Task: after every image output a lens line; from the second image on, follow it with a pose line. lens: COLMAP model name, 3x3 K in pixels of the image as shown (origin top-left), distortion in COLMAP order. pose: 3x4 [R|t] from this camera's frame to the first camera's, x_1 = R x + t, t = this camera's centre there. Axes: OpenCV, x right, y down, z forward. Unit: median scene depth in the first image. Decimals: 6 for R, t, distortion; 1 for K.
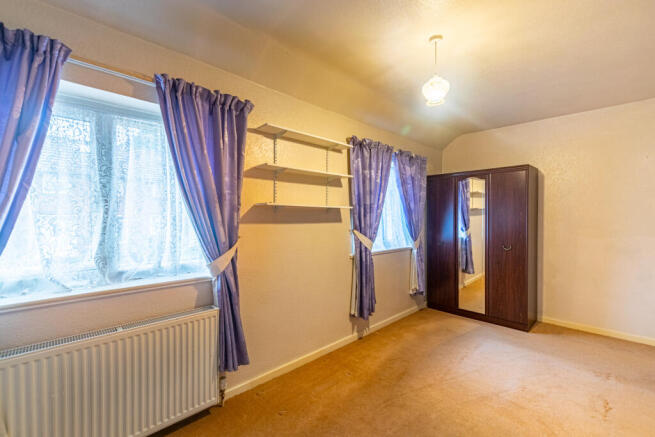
lens RADIAL K [[283.8, 0, 328.2], [0, 283.8, 216.5], [0, 0, 1]] dist [-0.000374, -0.000021]
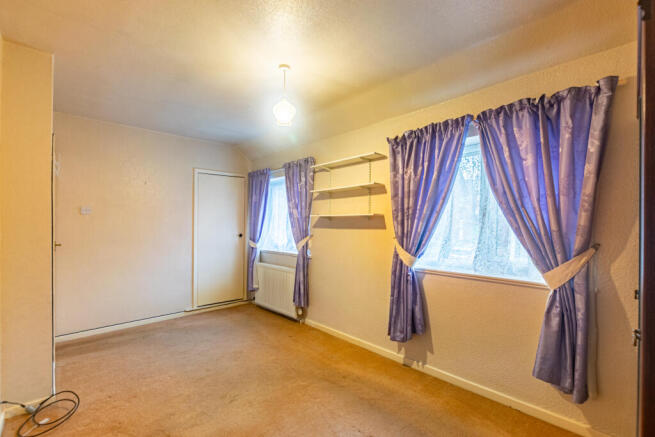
lens RADIAL K [[283.8, 0, 328.2], [0, 283.8, 225.1], [0, 0, 1]] dist [-0.000374, -0.000021]
pose [[-0.028612, -0.000072, -0.999591, 1.059426], [0.000671, 1.000000, -0.000091, 0.005891], [0.999590, -0.000674, -0.028612, 0.855843]]
